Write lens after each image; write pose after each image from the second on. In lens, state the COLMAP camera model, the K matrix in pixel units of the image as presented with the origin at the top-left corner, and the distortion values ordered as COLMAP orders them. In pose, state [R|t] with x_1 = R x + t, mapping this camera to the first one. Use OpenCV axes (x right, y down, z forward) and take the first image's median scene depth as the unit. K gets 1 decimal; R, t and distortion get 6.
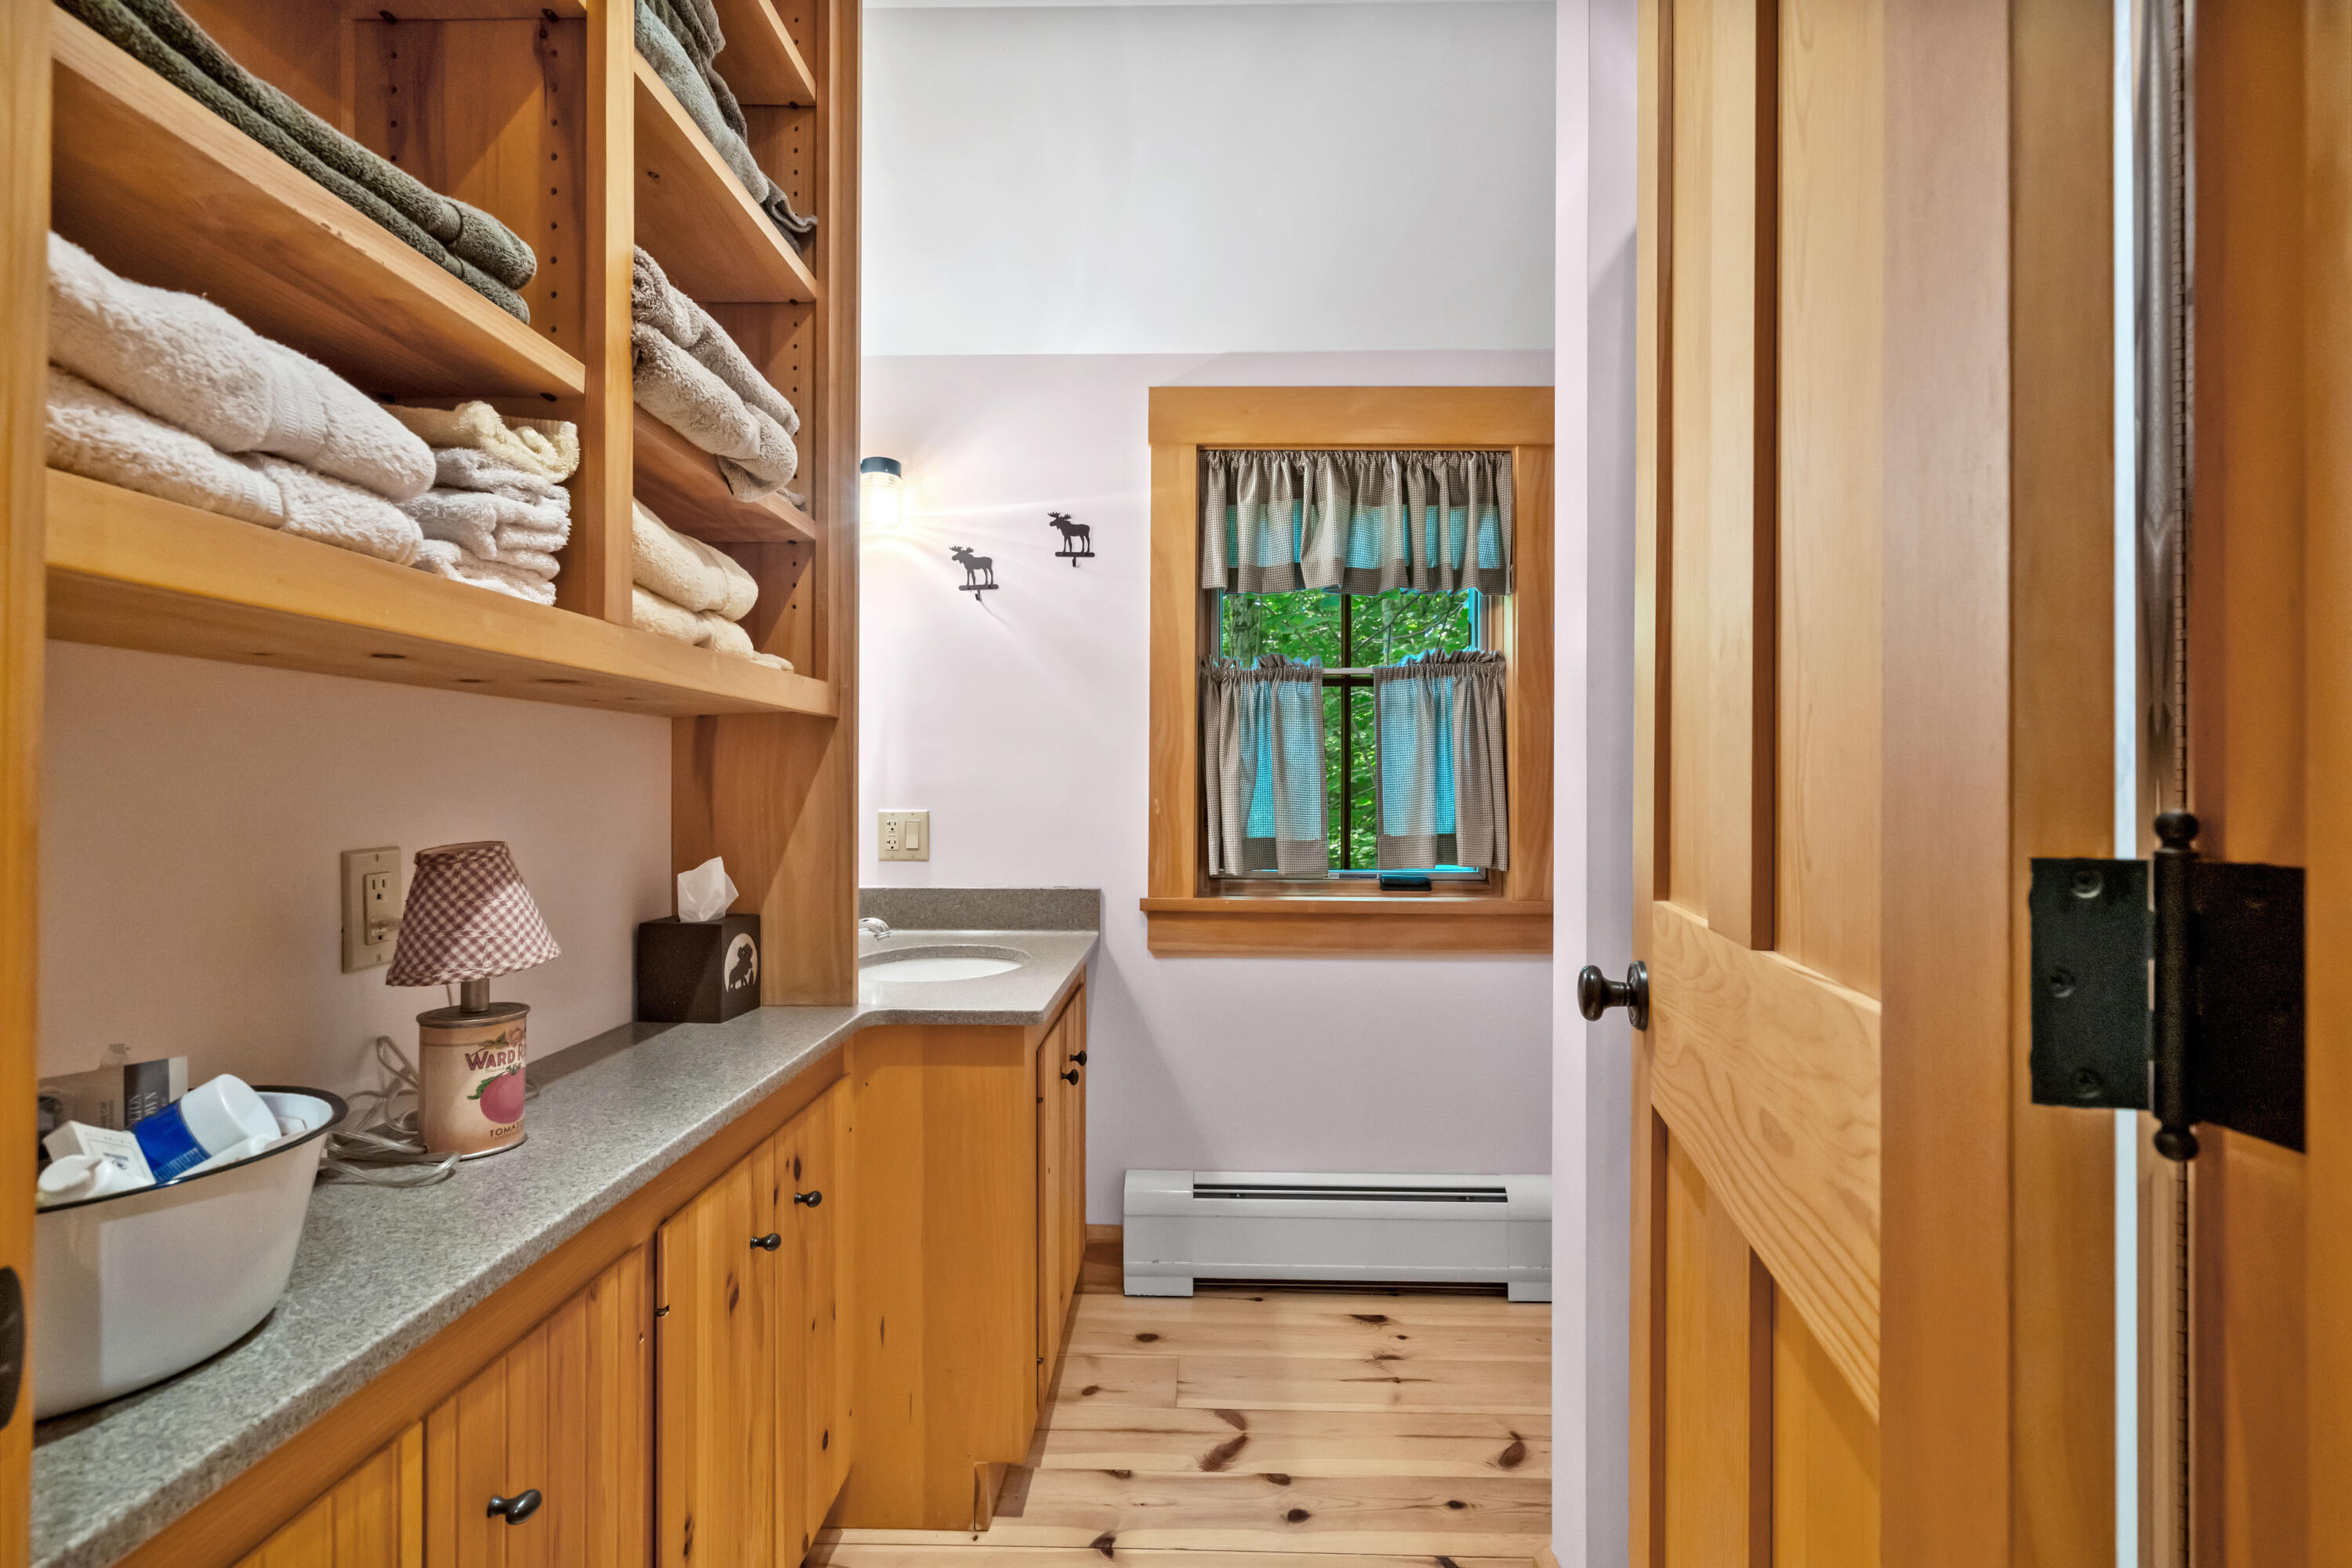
lens RADIAL K [[1045.8, 0, 1165.1], [0, 1045.8, 790.3], [0, 0, 1]] dist [-0.001737, -0.001015]
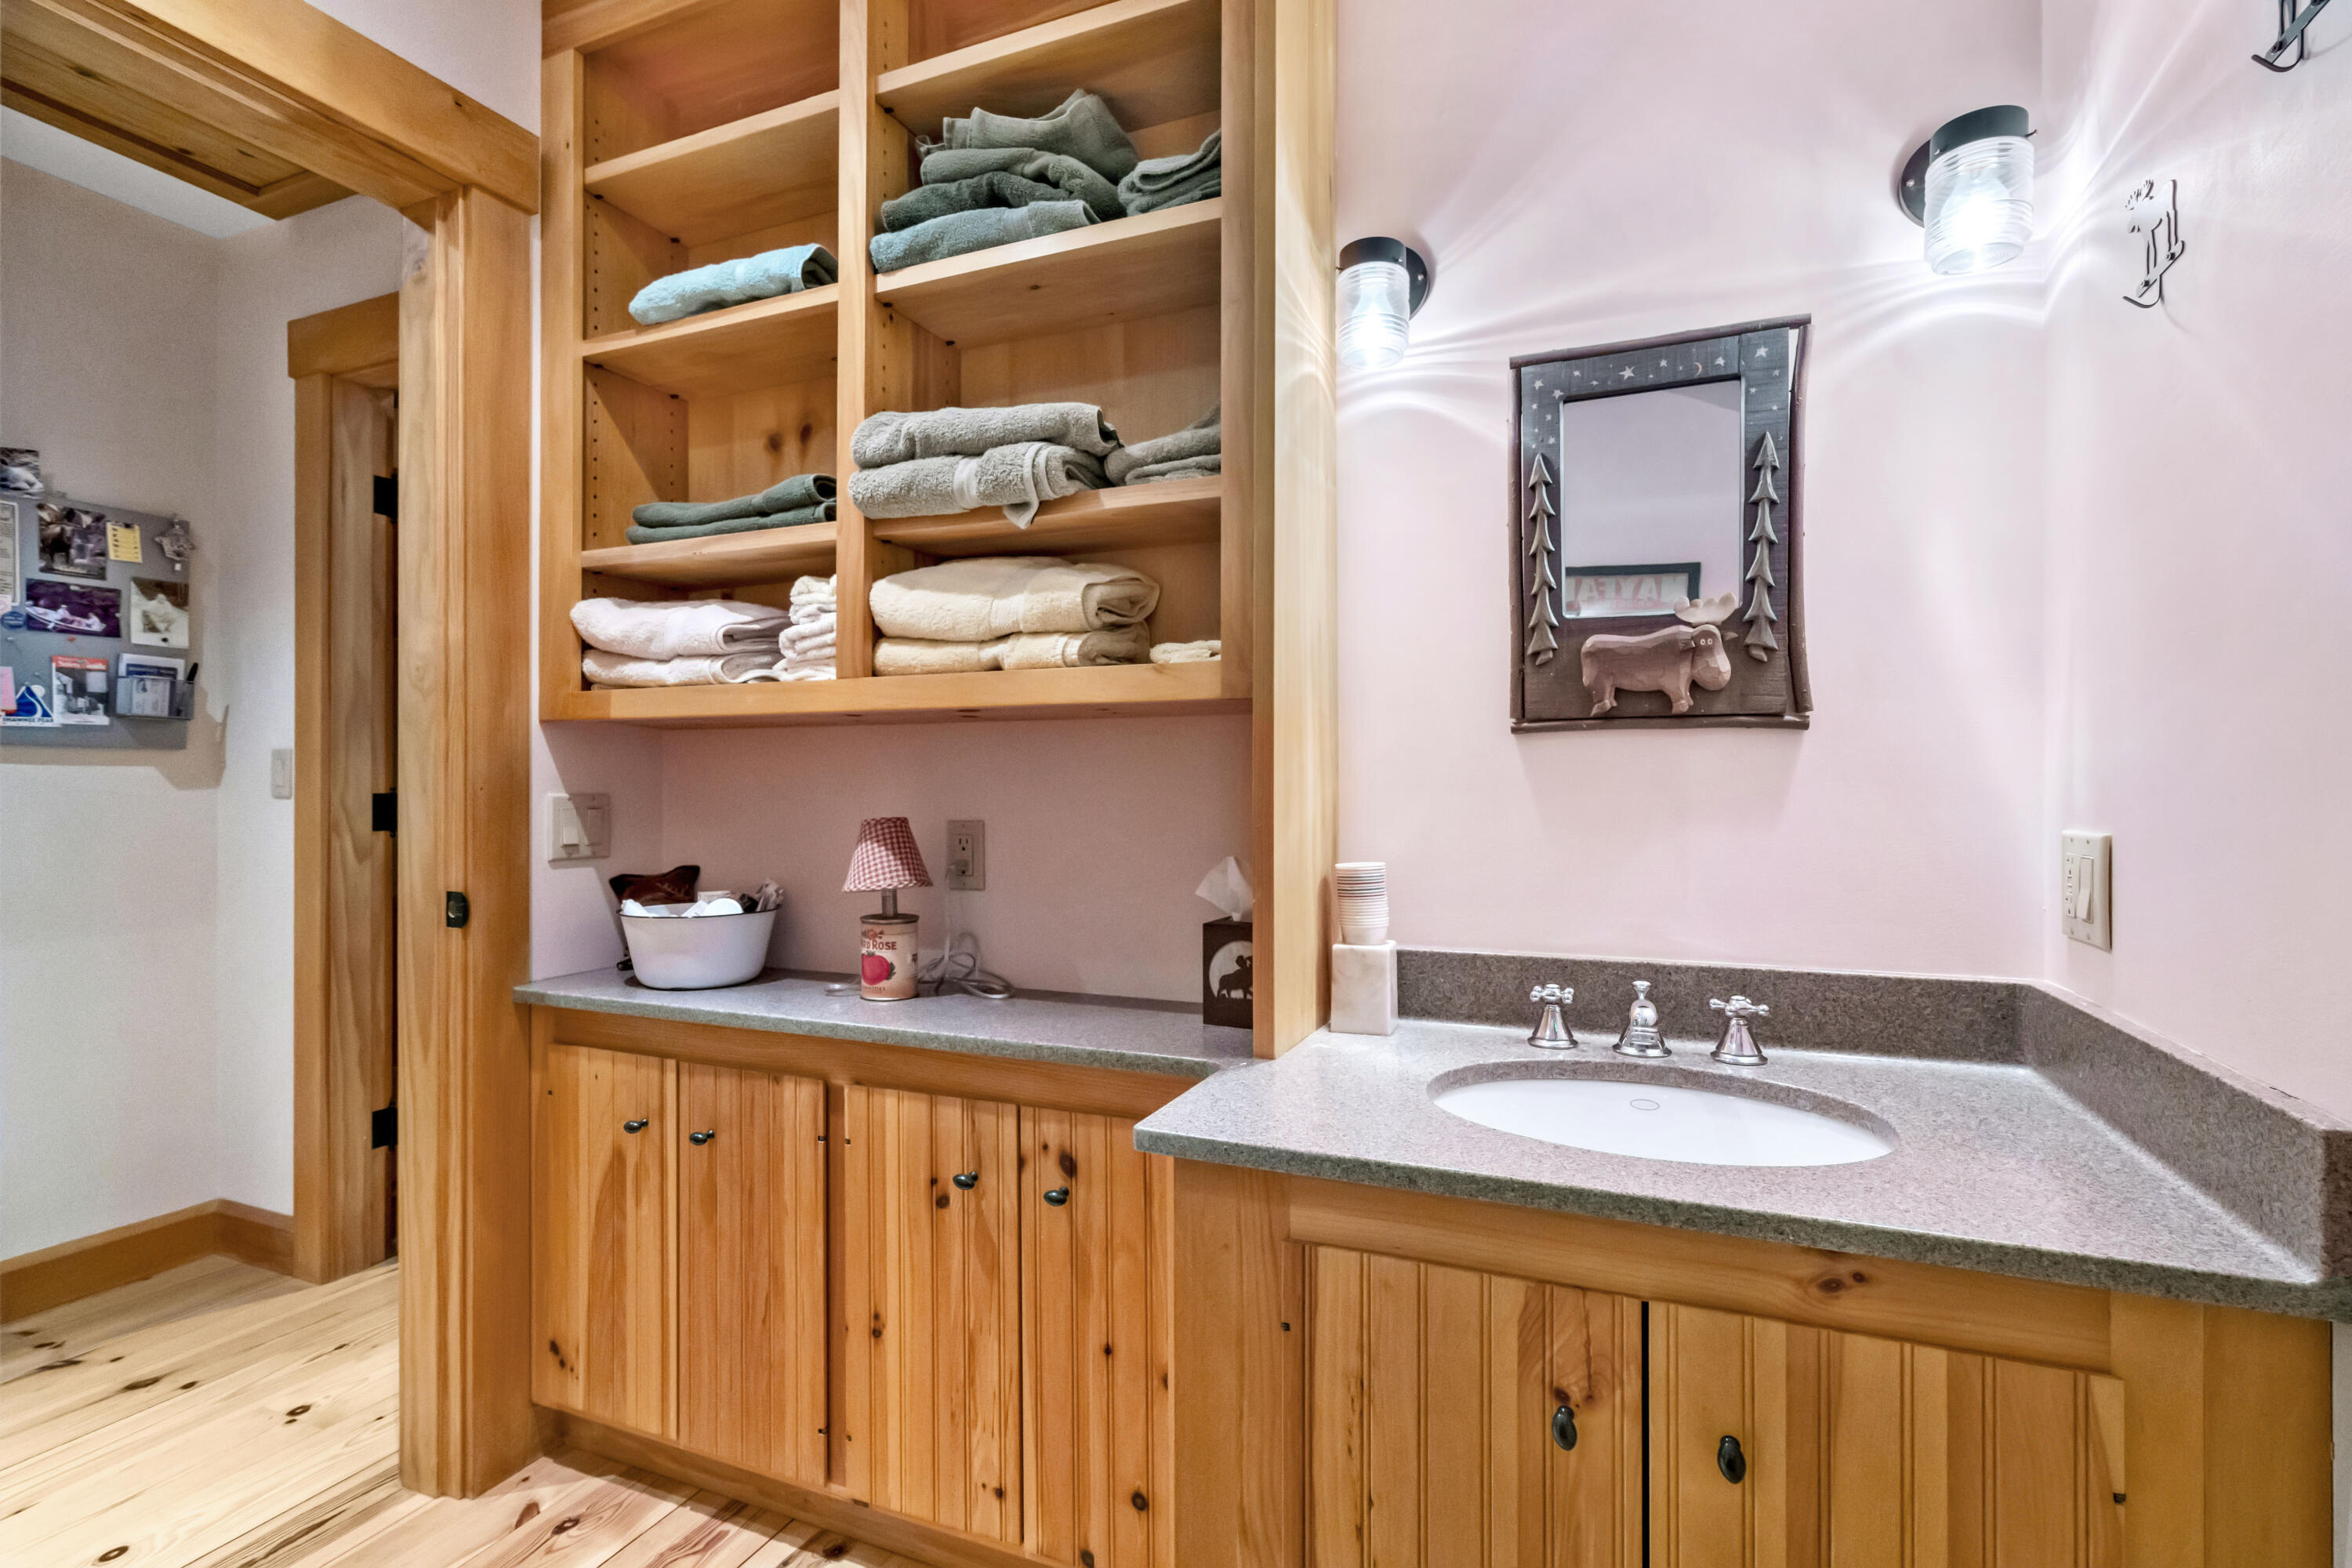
lens RADIAL K [[1045.8, 0, 1159.8], [0, 1045.8, 776.6], [0, 0, 1]] dist [-0.001737, -0.001015]
pose [[-0.343131, -0.003917, -0.939279, 0.829186], [0.000089, 0.999991, -0.004202, -0.008305], [0.939288, -0.001526, -0.343128, 2.132014]]
